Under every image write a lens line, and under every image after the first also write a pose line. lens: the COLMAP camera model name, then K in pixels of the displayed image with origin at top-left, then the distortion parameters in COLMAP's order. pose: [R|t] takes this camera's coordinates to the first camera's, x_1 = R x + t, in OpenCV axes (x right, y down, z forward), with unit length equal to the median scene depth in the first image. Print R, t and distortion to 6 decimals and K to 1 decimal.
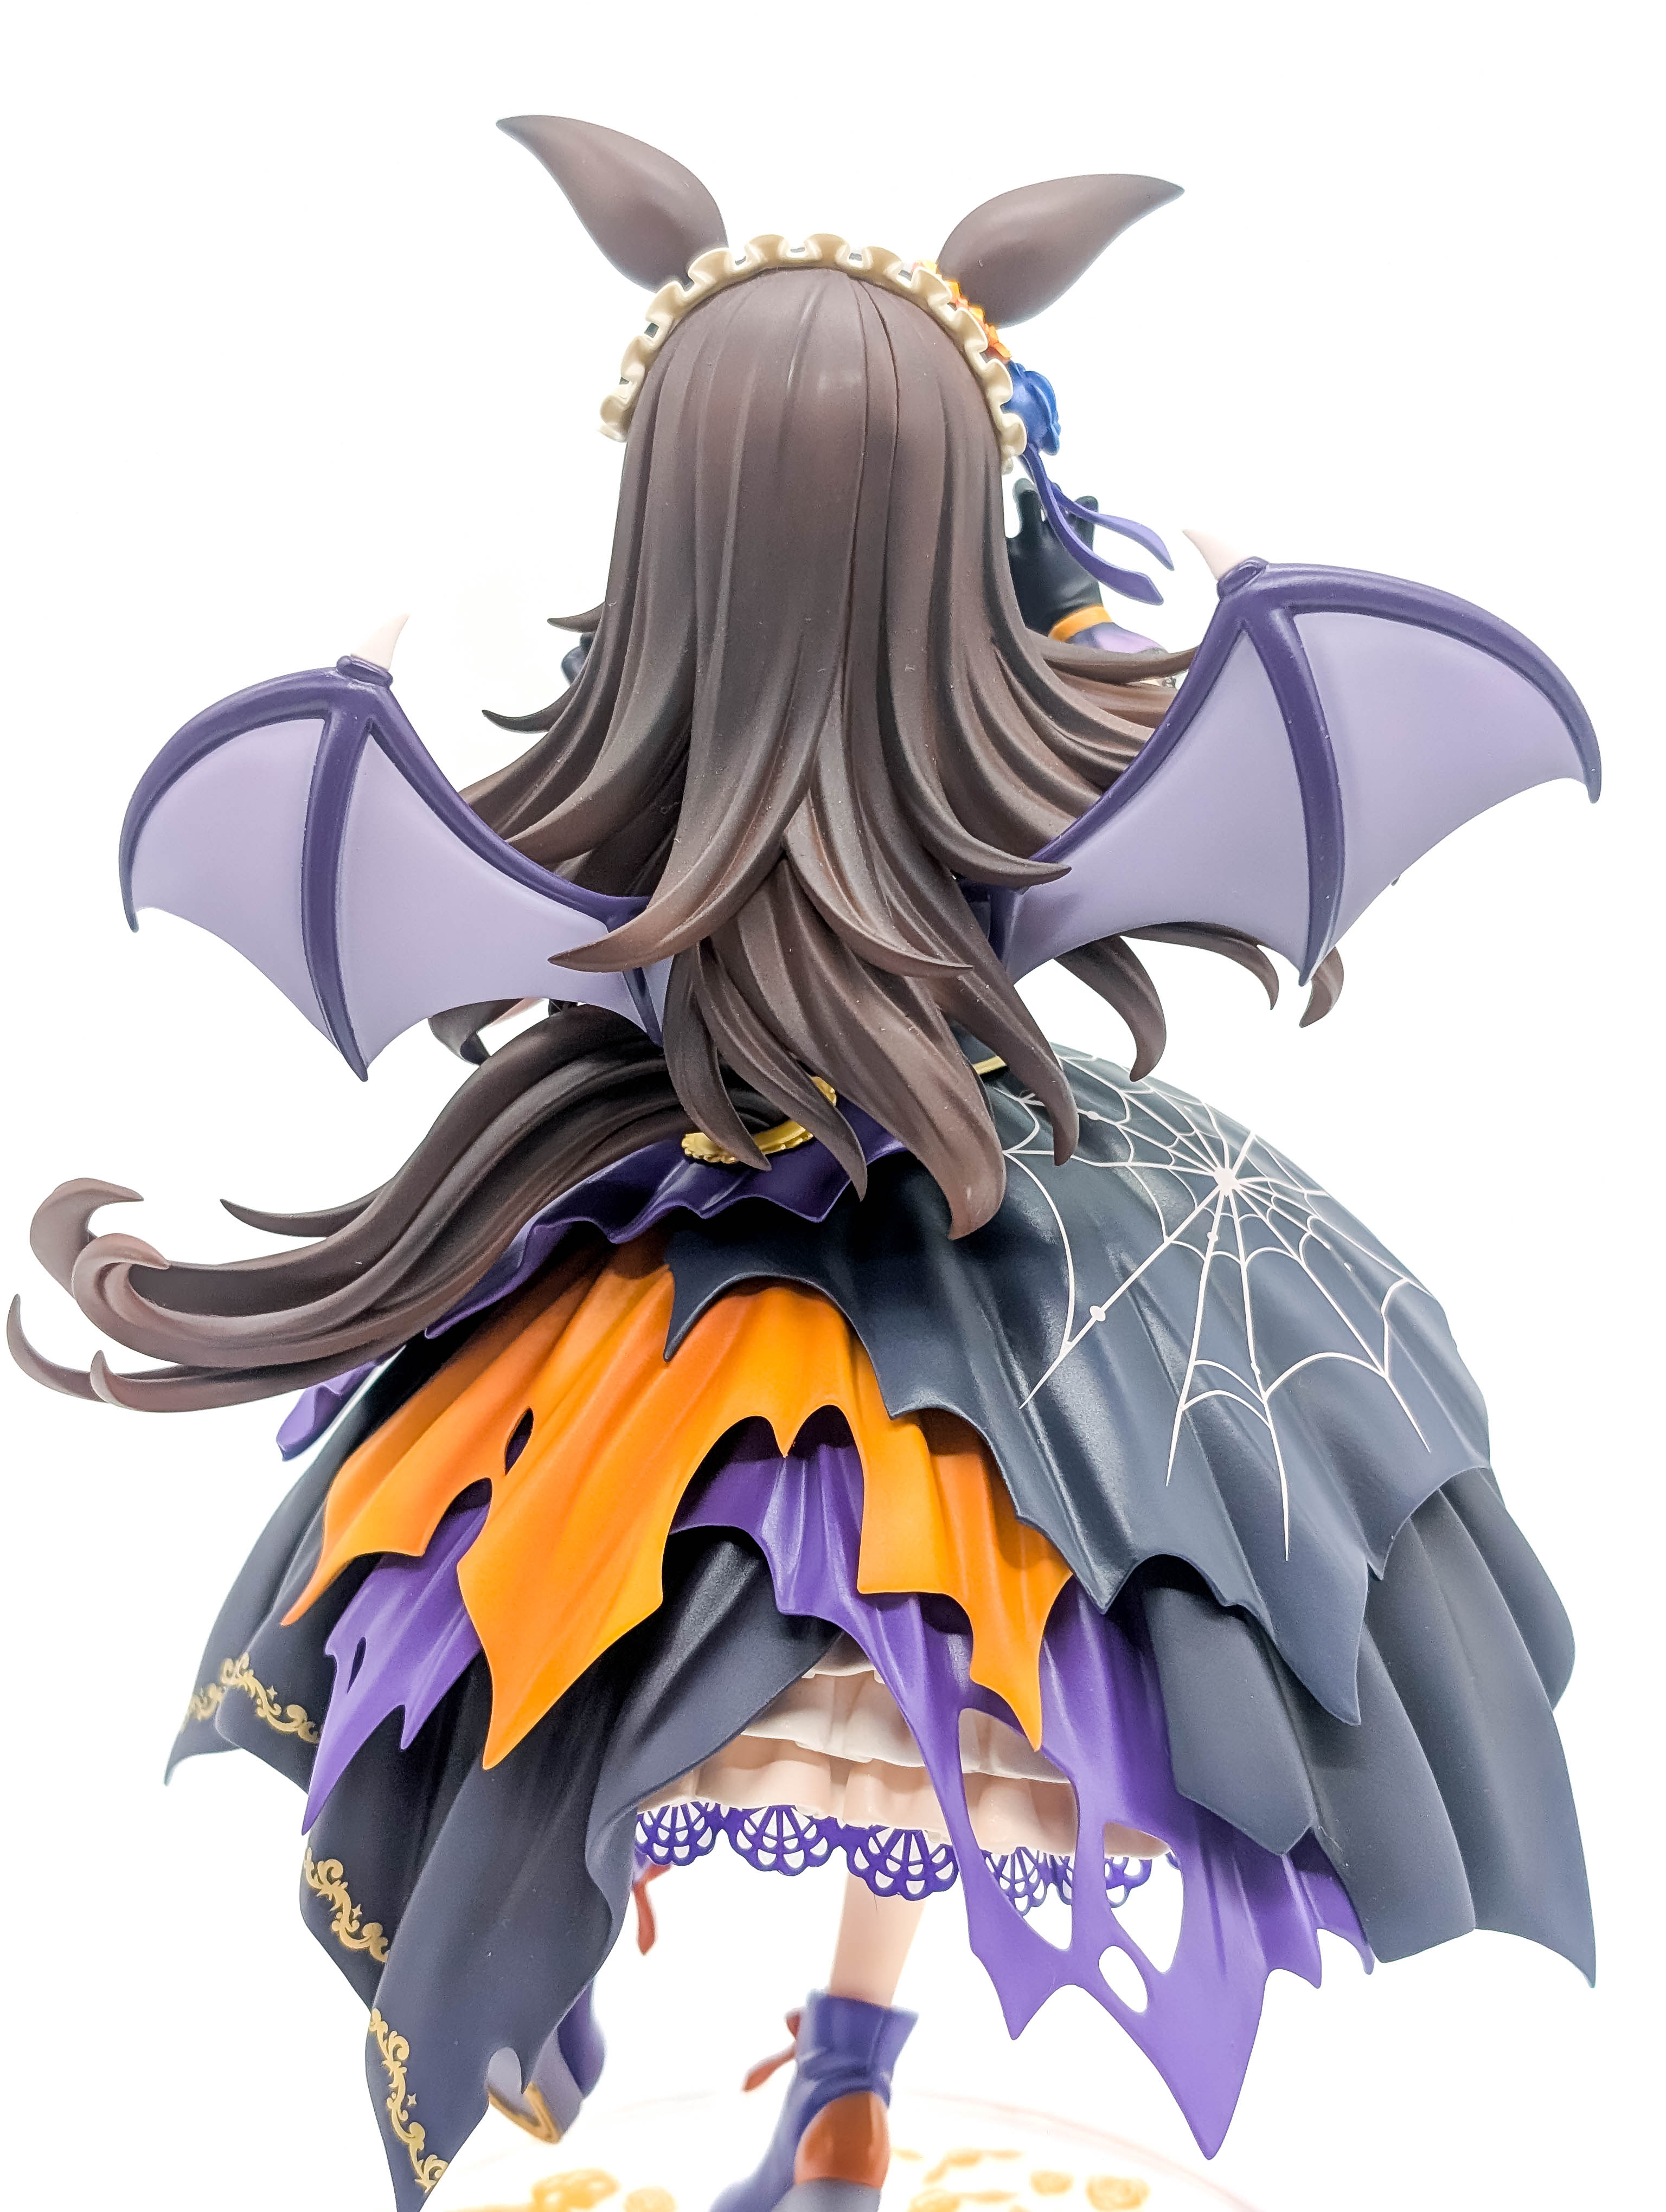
lens RADIAL K [[3496.3, 0, 833.0], [0, 3496.3, 1106.0], [0, 0, 1]] dist [0.223739, -1.313913]
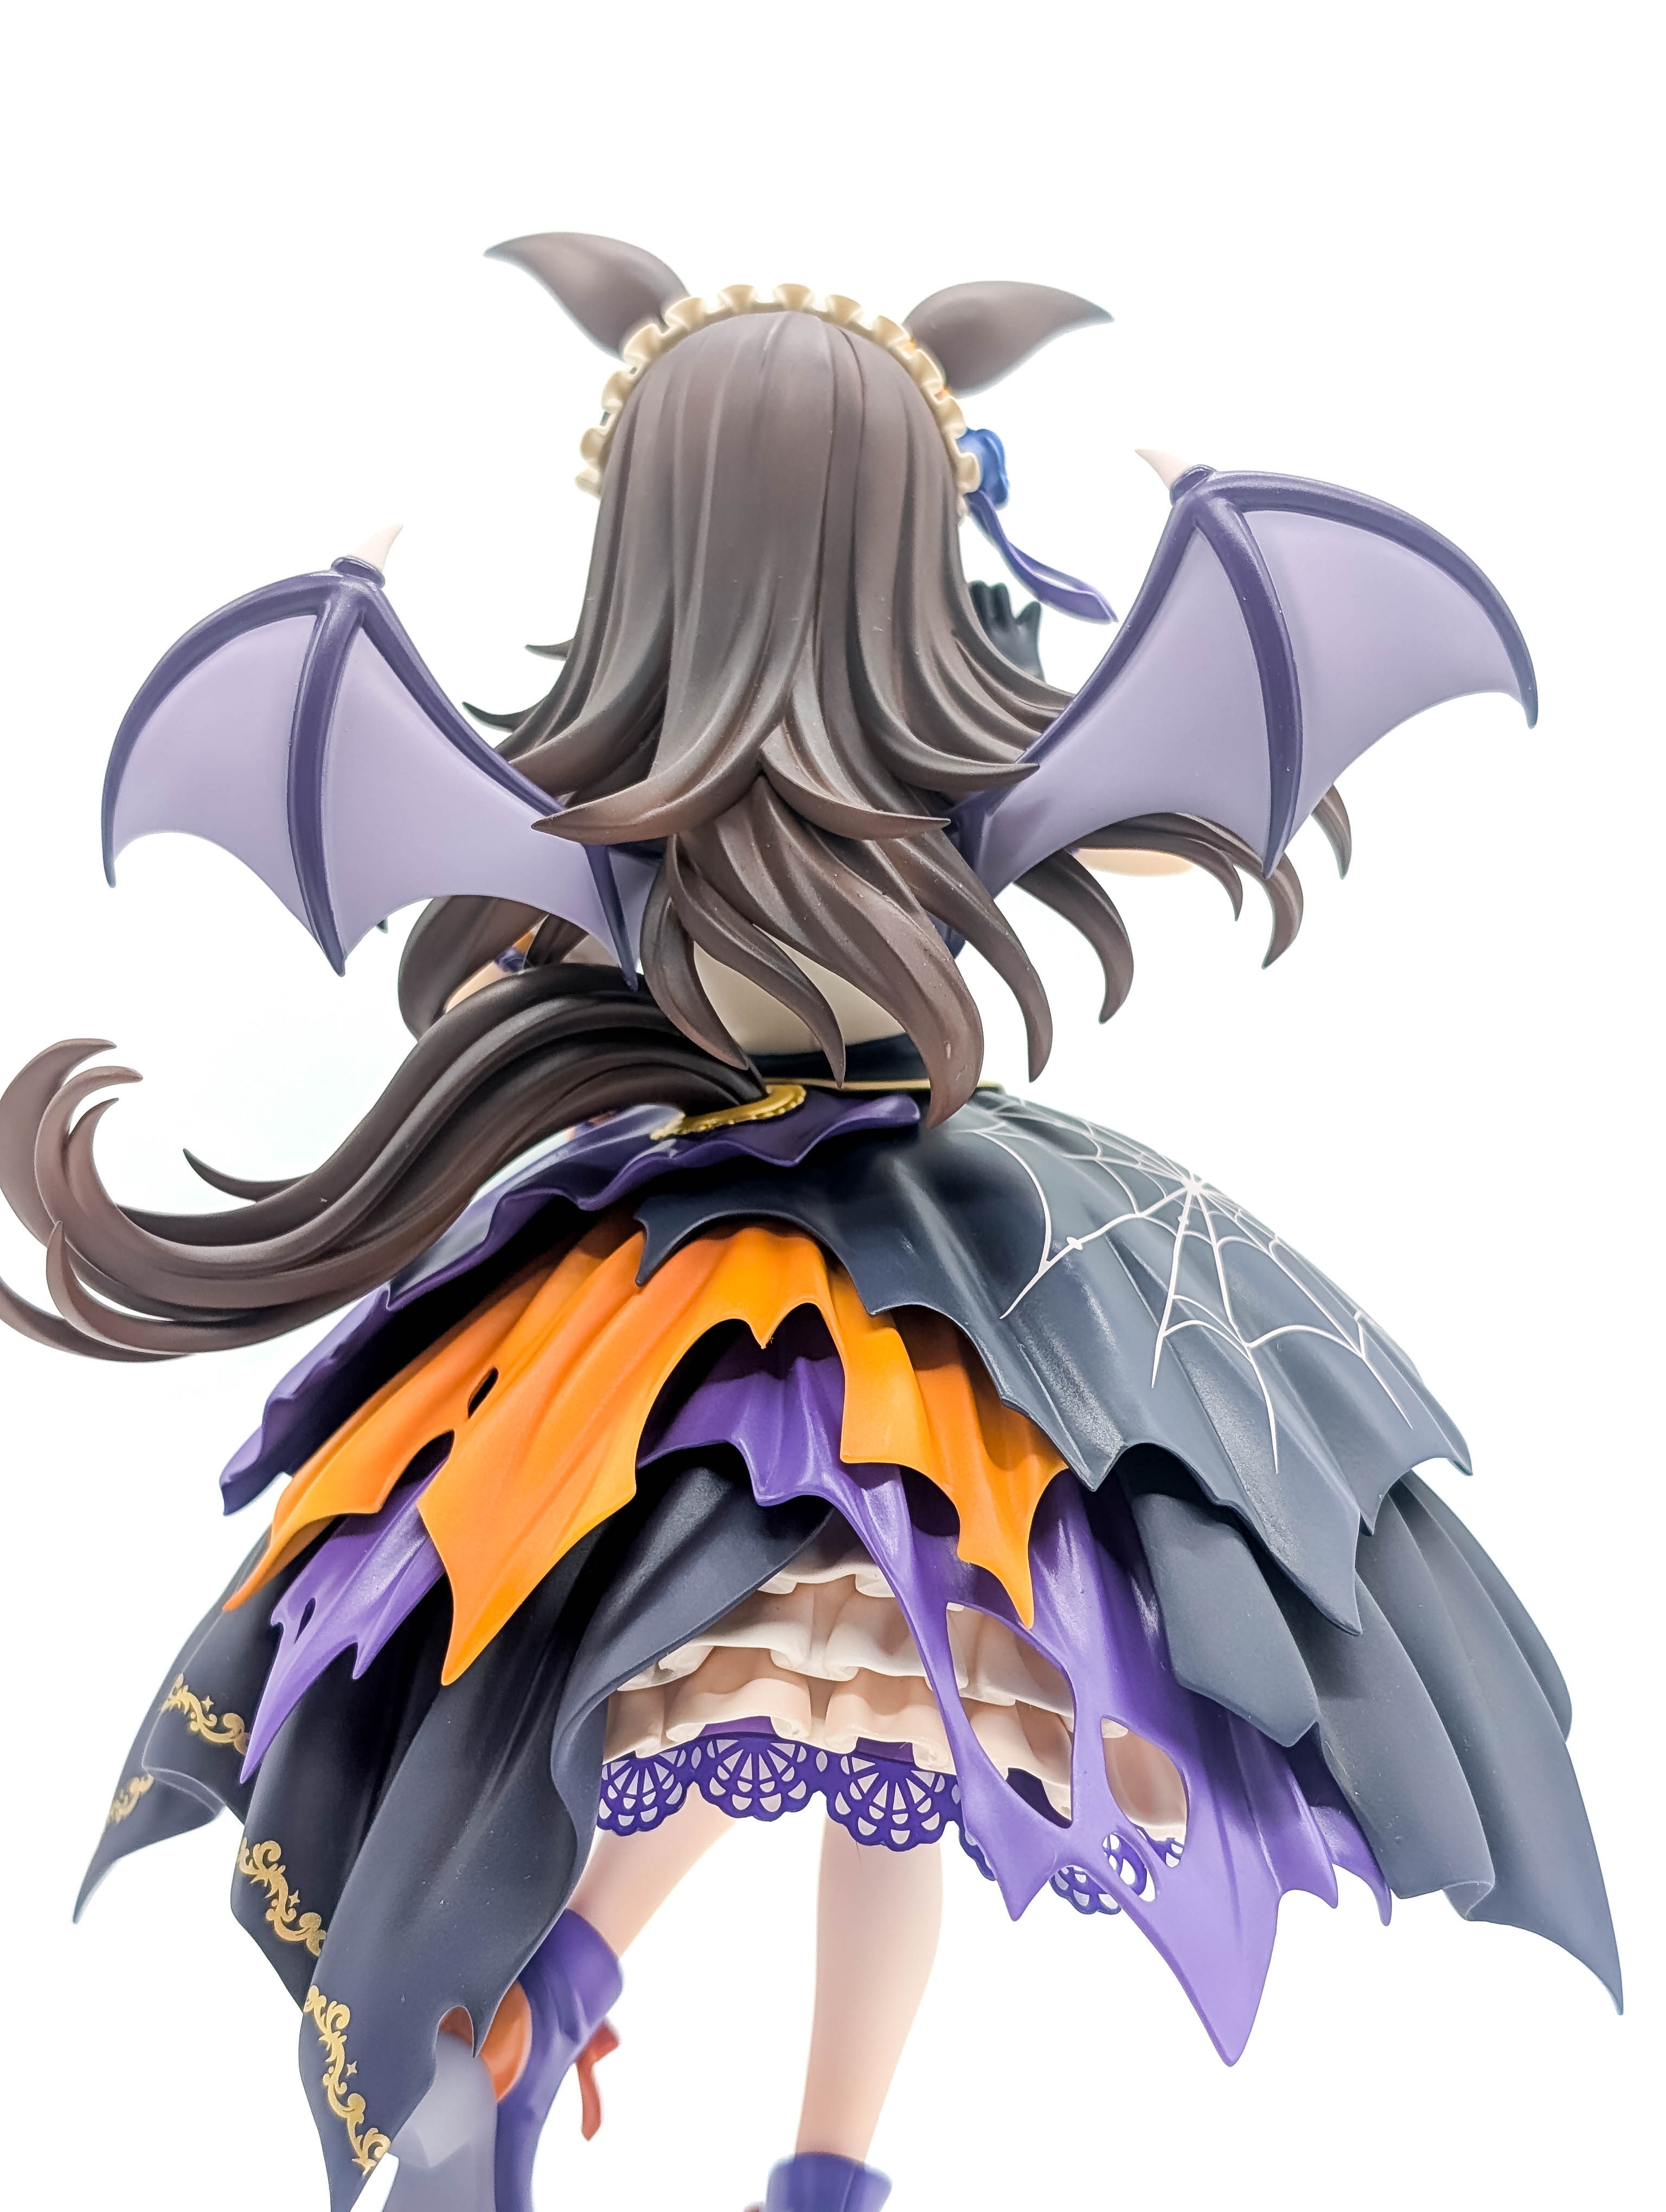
lens RADIAL K [[3477.9, 0, 906.2], [0, 3477.9, 1105.8], [0, 0, 1]] dist [0.233270, -1.343979]
pose [[0.998397, 0.000345, 0.056606, -0.027983], [0.017804, 0.947319, -0.319796, 0.337562], [-0.053734, 0.320291, 0.945794, 0.057787]]
